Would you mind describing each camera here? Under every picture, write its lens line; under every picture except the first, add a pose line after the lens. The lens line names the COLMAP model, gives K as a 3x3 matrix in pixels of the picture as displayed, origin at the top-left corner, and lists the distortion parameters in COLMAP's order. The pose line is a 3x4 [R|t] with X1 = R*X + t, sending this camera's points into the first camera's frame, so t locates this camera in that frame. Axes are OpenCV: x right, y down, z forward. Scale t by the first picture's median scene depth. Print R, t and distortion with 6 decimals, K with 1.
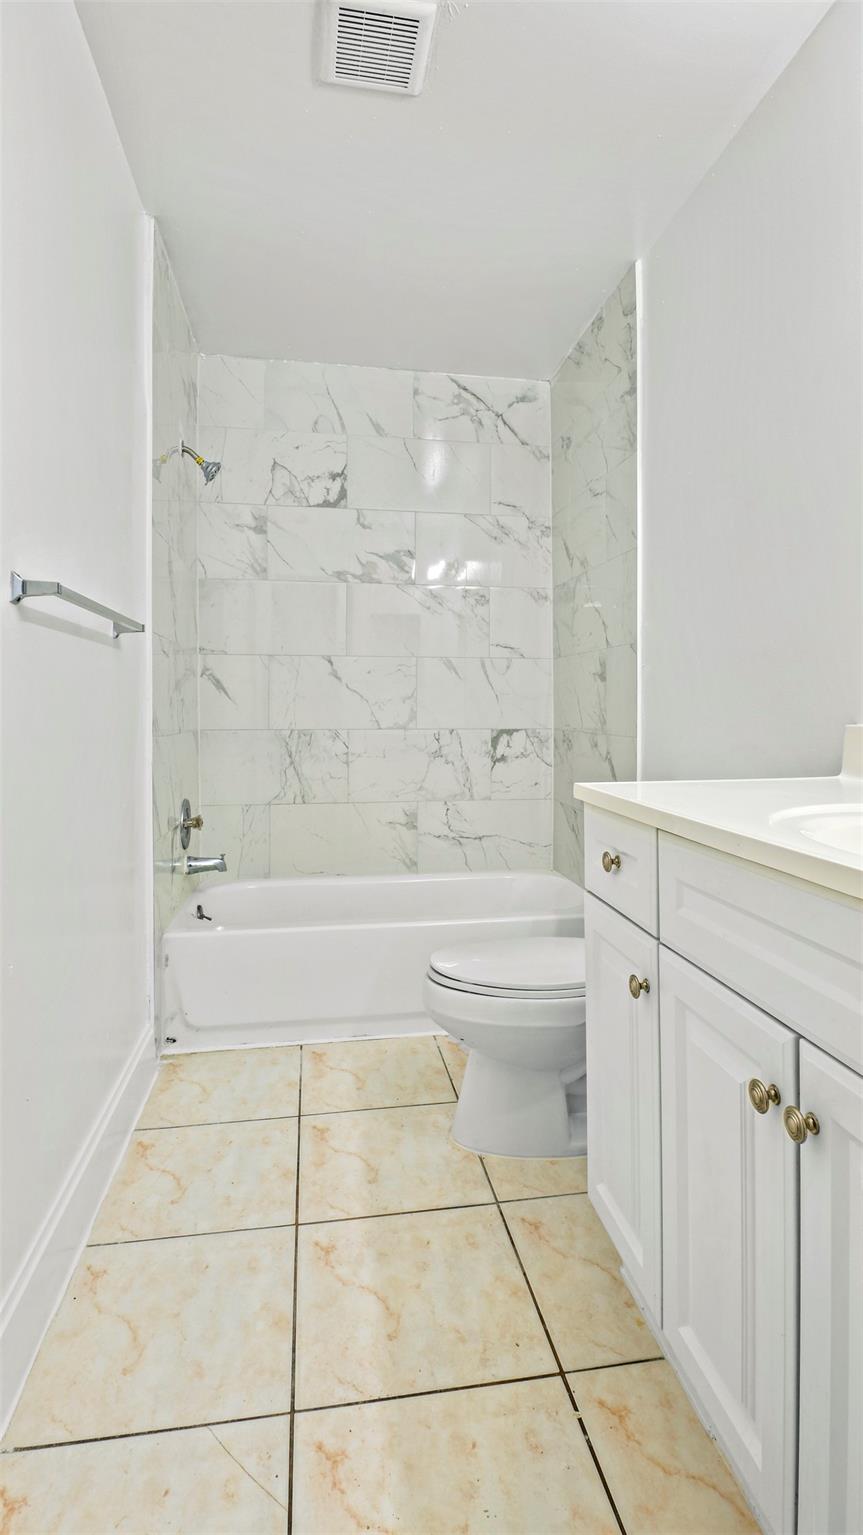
lens RADIAL K [[755.5, 0, 440.6], [0, 755.5, 732.3], [0, 0, 1]] dist [0.005391, -0.012093]
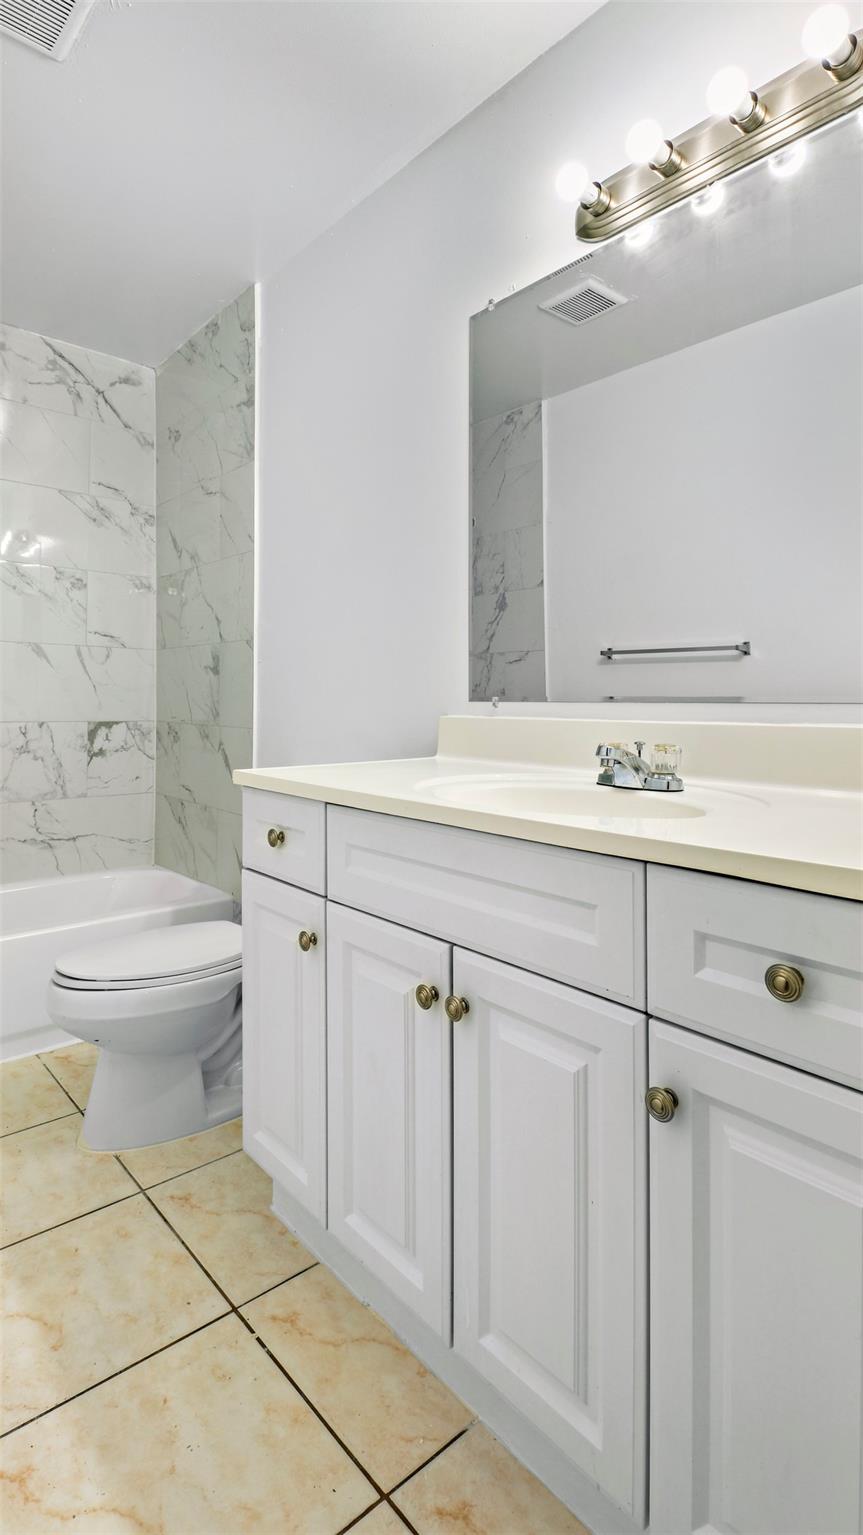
lens RADIAL K [[755.5, 0, 440.6], [0, 755.5, 732.3], [0, 0, 1]] dist [0.005391, -0.012093]
pose [[0.845815, -0.013949, 0.533294, -0.099207], [0.008556, 0.999884, 0.012583, 0.001414], [-0.533408, -0.006080, 0.845837, -0.050221]]
